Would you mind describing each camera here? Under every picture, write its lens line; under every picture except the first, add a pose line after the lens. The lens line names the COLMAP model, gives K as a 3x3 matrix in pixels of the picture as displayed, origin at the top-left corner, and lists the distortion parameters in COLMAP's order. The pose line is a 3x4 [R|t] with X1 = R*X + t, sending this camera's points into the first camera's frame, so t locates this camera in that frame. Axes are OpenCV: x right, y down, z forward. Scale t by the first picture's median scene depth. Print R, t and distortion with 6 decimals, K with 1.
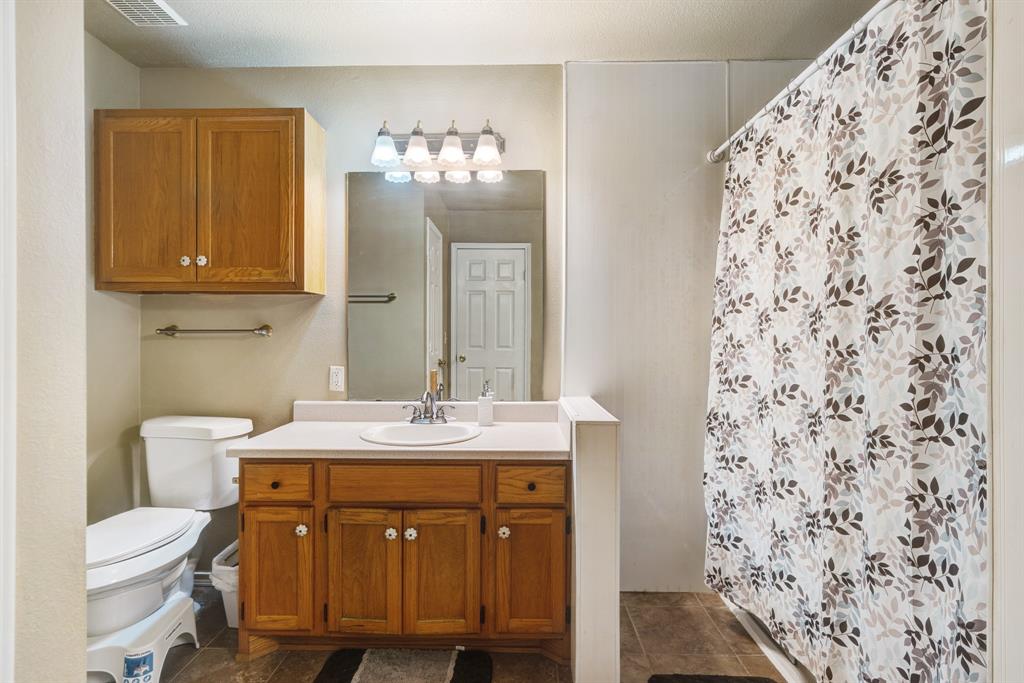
lens RADIAL K [[498.0, 0, 511.3], [0, 498.0, 337.4], [0, 0, 1]] dist [0.001724, 0.000581]
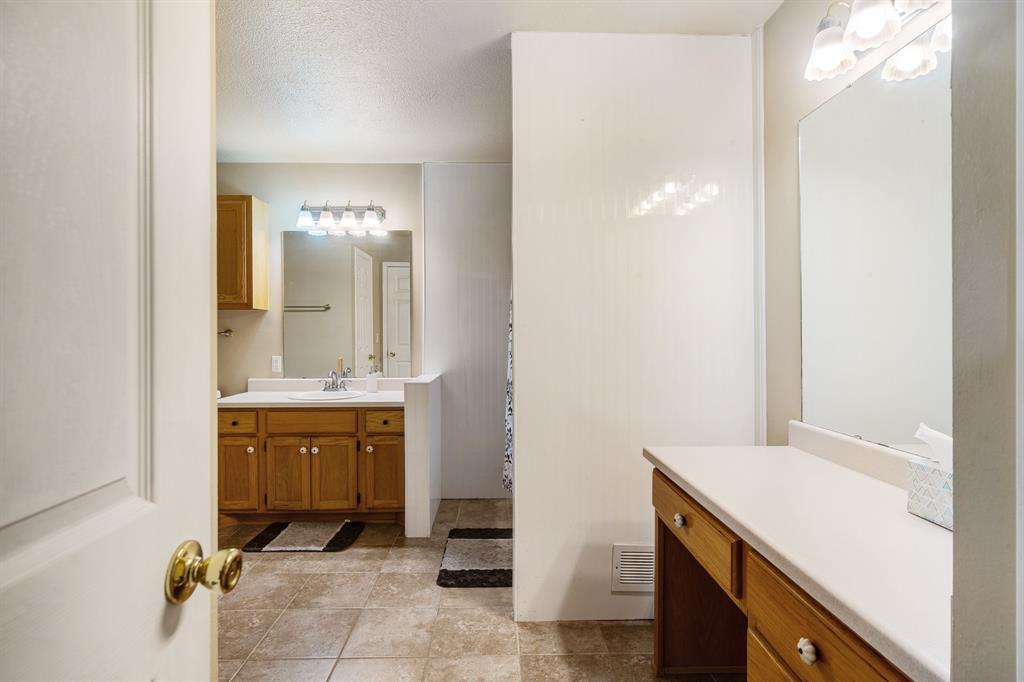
lens RADIAL K [[498.0, 0, 510.7], [0, 498.0, 344.5], [0, 0, 1]] dist [0.001724, 0.000581]
pose [[0.998857, -0.000284, 0.047788, 0.385318], [-0.000369, 0.999907, 0.013651, 0.001925], [-0.047787, -0.013653, 0.998764, -0.738783]]
